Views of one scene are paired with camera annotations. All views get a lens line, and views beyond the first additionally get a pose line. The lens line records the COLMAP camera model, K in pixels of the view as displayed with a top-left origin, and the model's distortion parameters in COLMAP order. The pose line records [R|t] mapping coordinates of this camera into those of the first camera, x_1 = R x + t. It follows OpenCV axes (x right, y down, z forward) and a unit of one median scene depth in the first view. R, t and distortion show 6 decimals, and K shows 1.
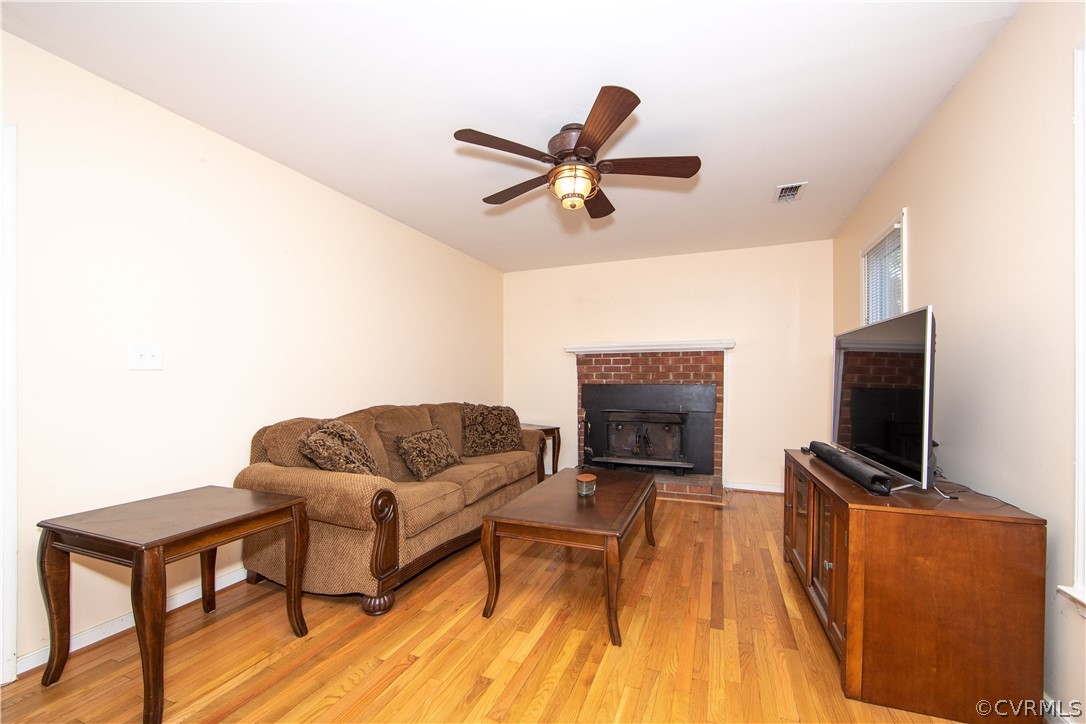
lens RADIAL K [[436.6, 0, 541.9], [0, 436.6, 379.1], [0, 0, 1]] dist [-0.002192, -0.000045]
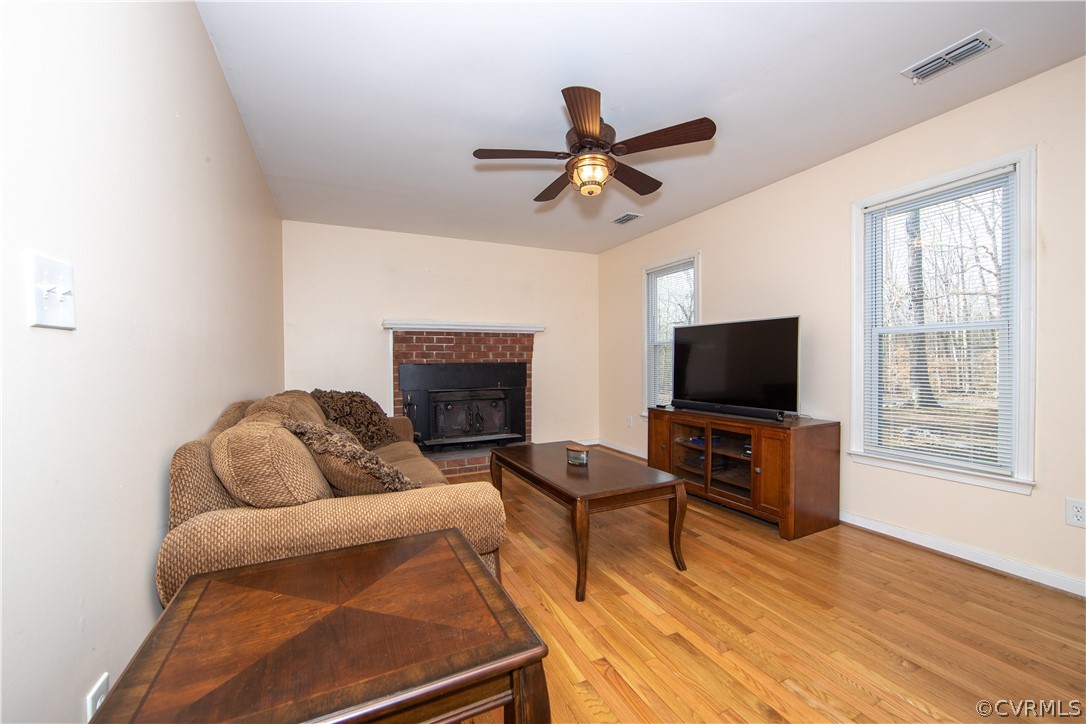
lens RADIAL K [[432.7, 0, 543.0], [0, 432.7, 362.0], [0, 0, 1]] dist [-0.001685, -0.000055]
pose [[0.678402, -0.008050, 0.734647, -0.412156], [0.005660, 0.999968, 0.005730, 0.004339], [-0.734670, 0.000271, 0.678425, 0.191017]]
